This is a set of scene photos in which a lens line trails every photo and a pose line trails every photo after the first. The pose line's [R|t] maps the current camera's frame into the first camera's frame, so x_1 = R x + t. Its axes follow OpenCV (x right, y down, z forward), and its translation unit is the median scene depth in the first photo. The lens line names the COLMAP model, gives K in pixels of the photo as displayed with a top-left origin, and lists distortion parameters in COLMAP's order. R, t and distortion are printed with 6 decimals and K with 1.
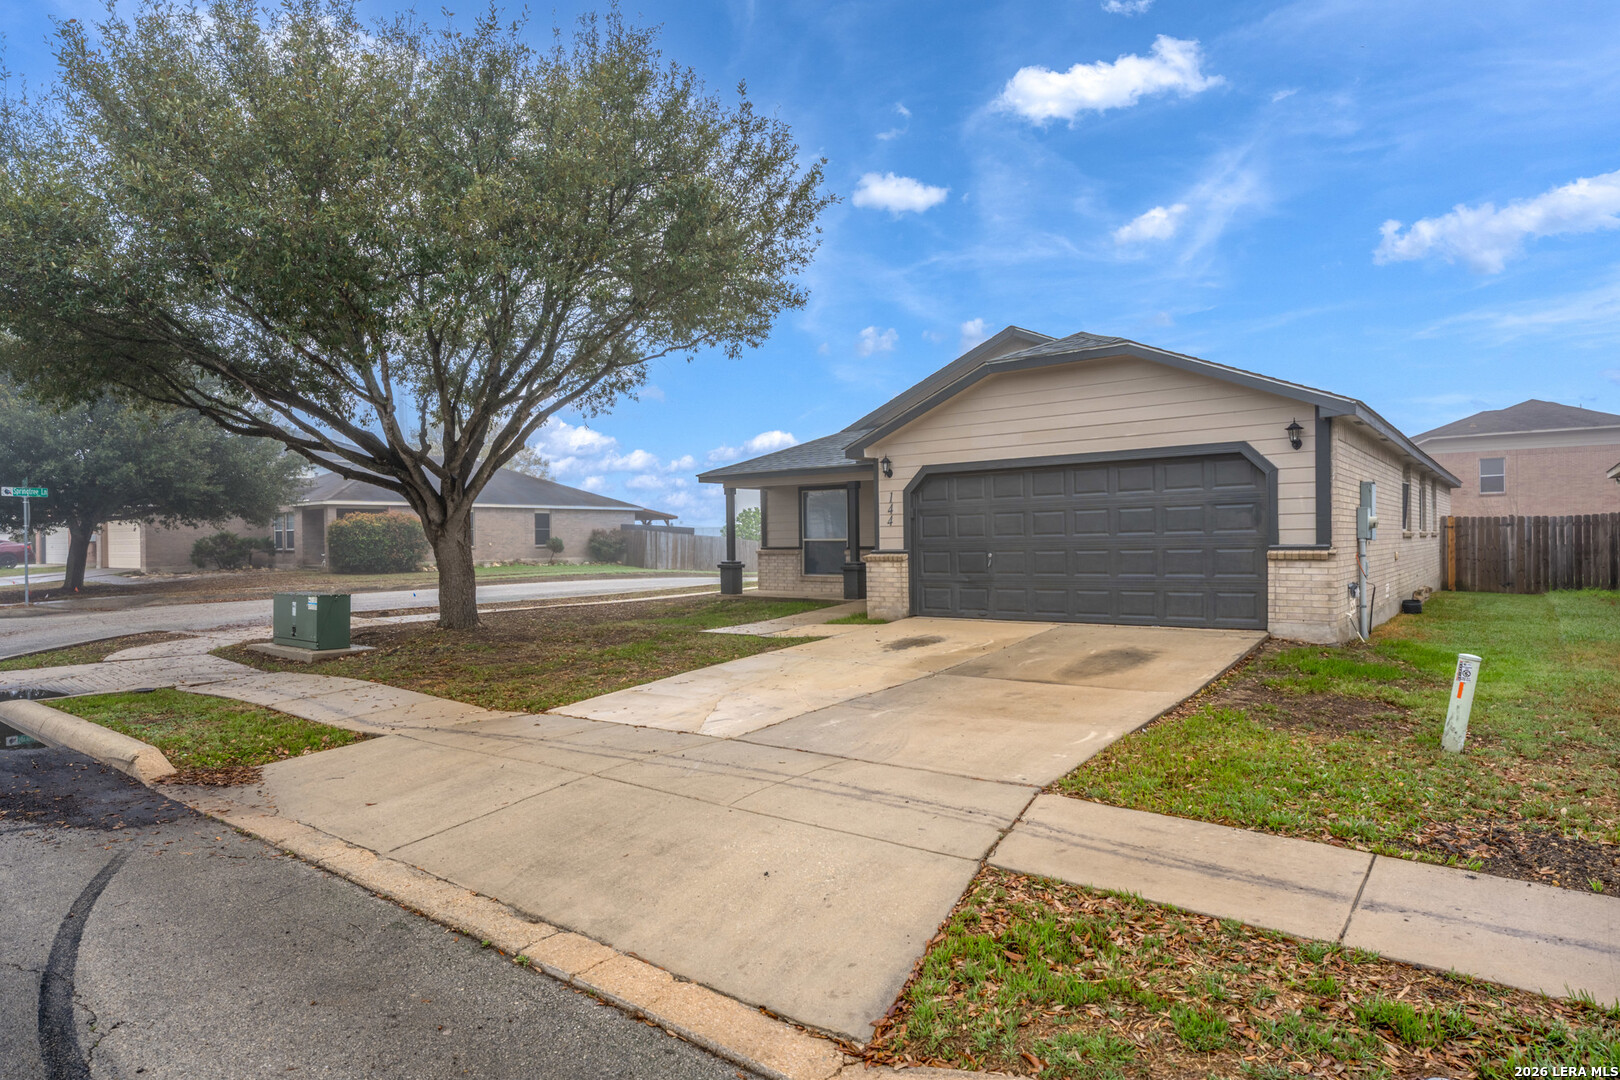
lens RADIAL K [[924.6, 0, 810.0], [0, 924.6, 540.0], [0, 0, 1]] dist [0.000137, 0.000191]
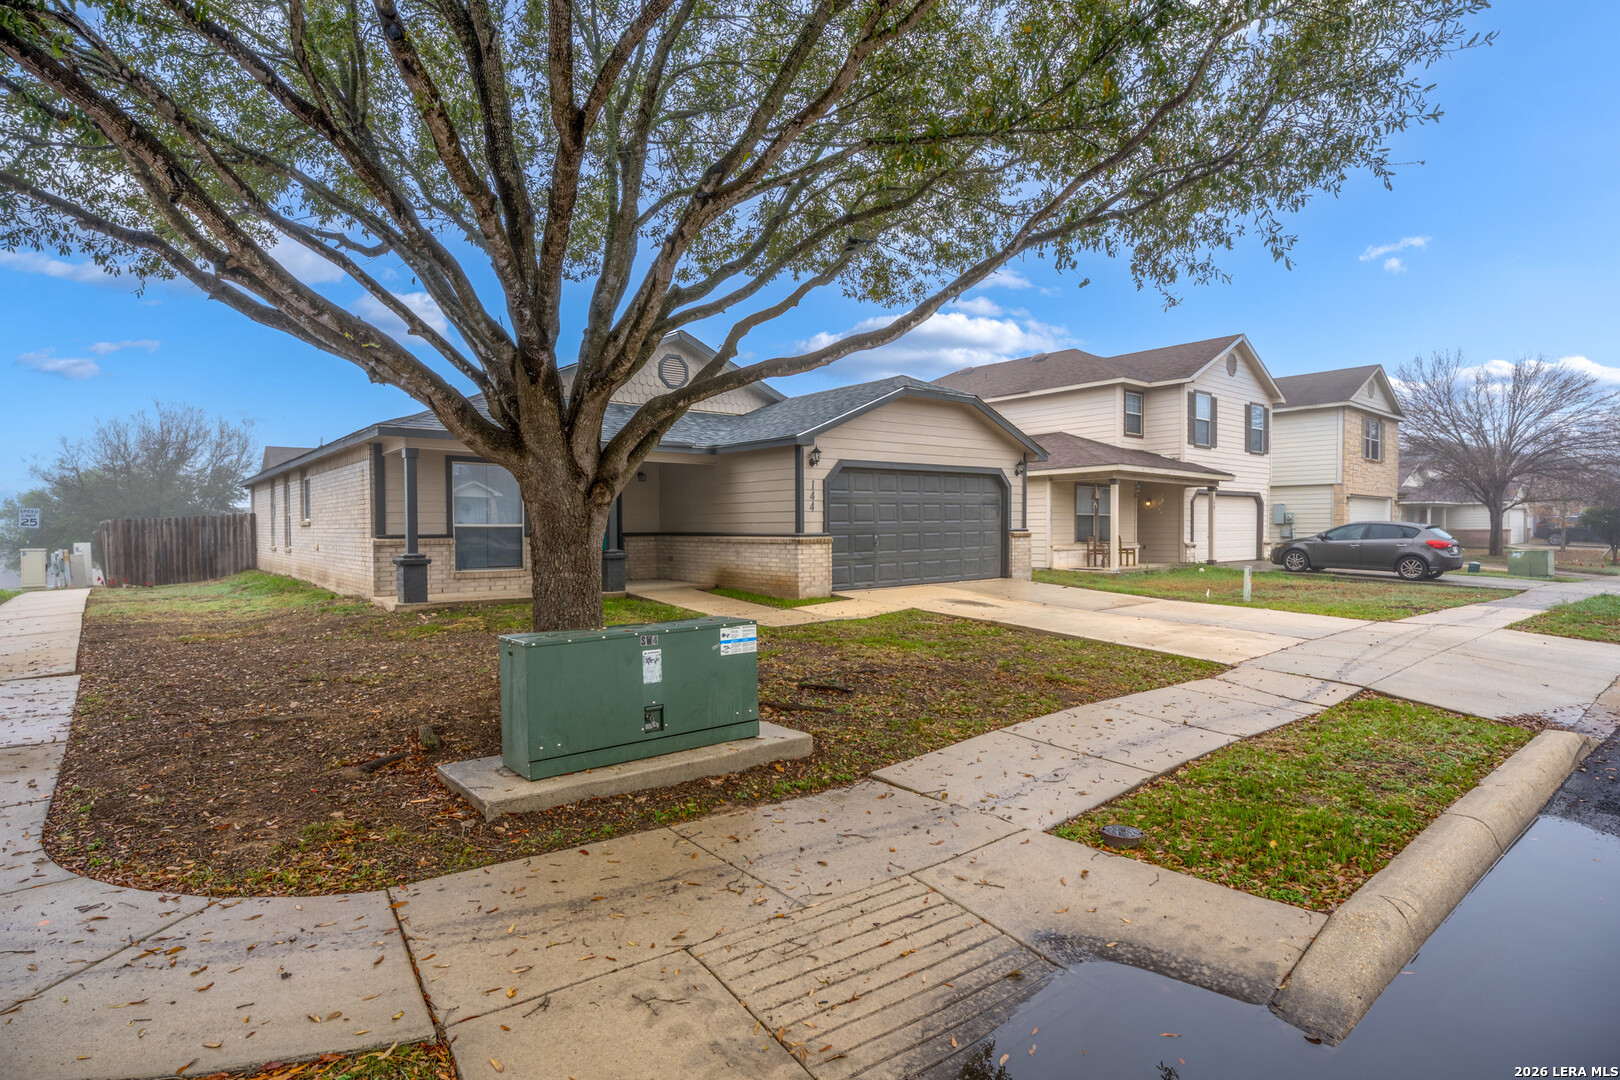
lens RADIAL K [[830.3, 0, 810.0], [0, 830.3, 540.0], [0, 0, 1]] dist [-0.000380, -0.000008]
pose [[0.198619, -0.003077, 0.980072, -1.045465], [0.005085, 0.999985, 0.002109, 0.020040], [-0.980064, 0.004565, 0.198631, 0.974193]]
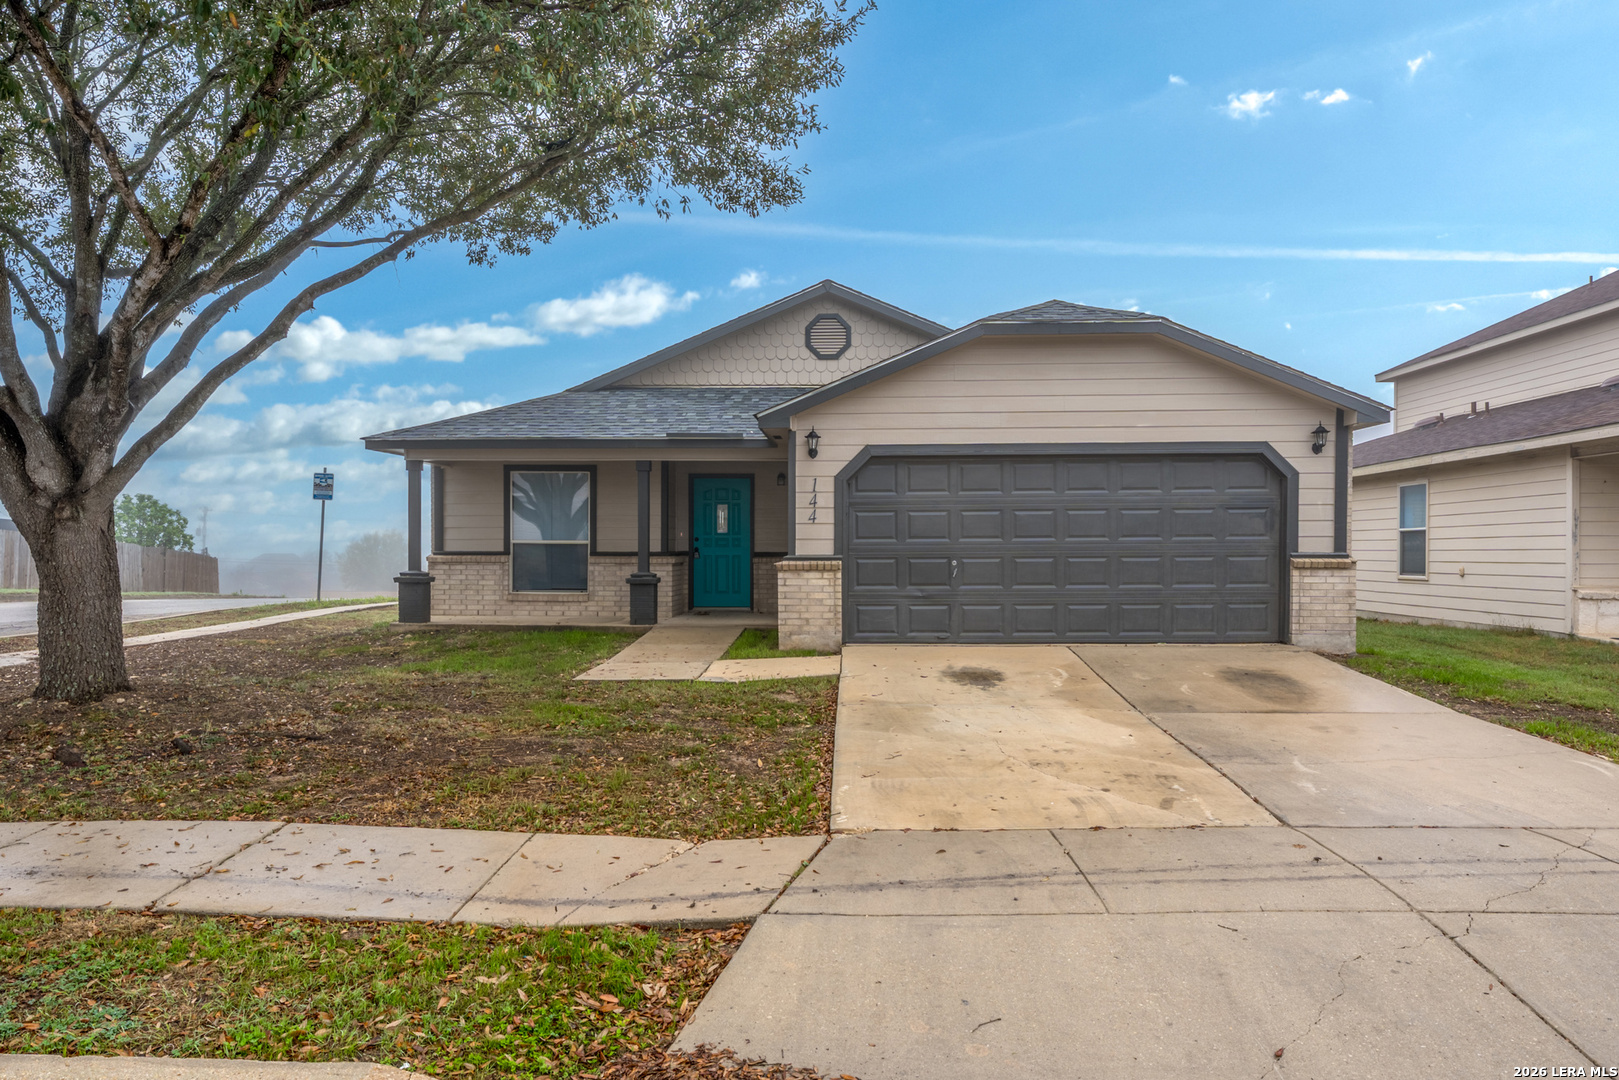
lens RADIAL K [[1103.8, 0, 809.5], [0, 1103.8, 540.0], [0, 0, 1]] dist [-0.003028, 0.000658]
pose [[0.812763, 0.017889, 0.582320, -0.519634], [-0.011724, 0.999828, -0.014351, 0.013352], [-0.582477, 0.004837, 0.812833, 0.337861]]
